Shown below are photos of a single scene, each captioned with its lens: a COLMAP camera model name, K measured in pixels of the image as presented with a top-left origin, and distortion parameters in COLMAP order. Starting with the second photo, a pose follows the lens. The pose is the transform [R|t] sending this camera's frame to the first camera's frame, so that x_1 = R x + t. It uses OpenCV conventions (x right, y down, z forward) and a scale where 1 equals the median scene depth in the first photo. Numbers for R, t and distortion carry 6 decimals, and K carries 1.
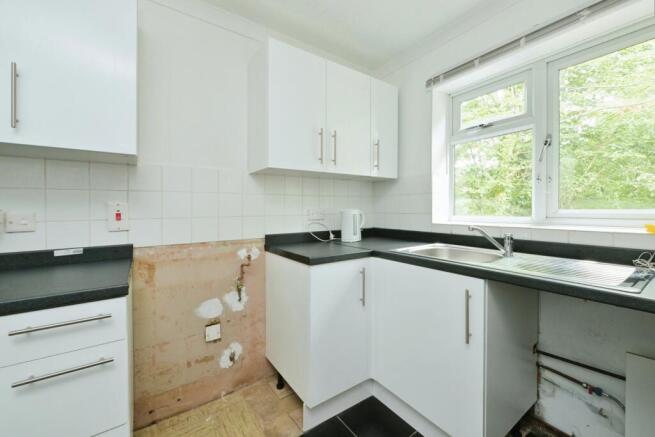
lens RADIAL K [[260.9, 0, 325.3], [0, 260.9, 211.8], [0, 0, 1]] dist [-0.000808, 0.000008]
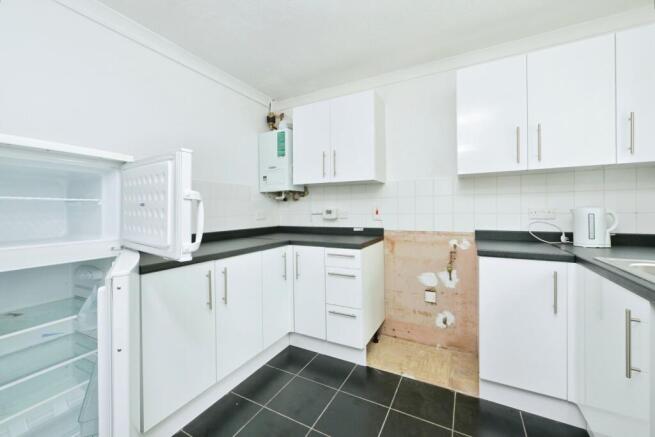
lens RADIAL K [[260.9, 0, 329.0], [0, 260.9, 214.3], [0, 0, 1]] dist [-0.000808, 0.000008]
pose [[0.458476, 0.019924, -0.888484, 0.530509], [-0.000142, 0.999750, 0.022346, -0.007569], [0.888707, -0.010119, 0.458364, -0.109673]]
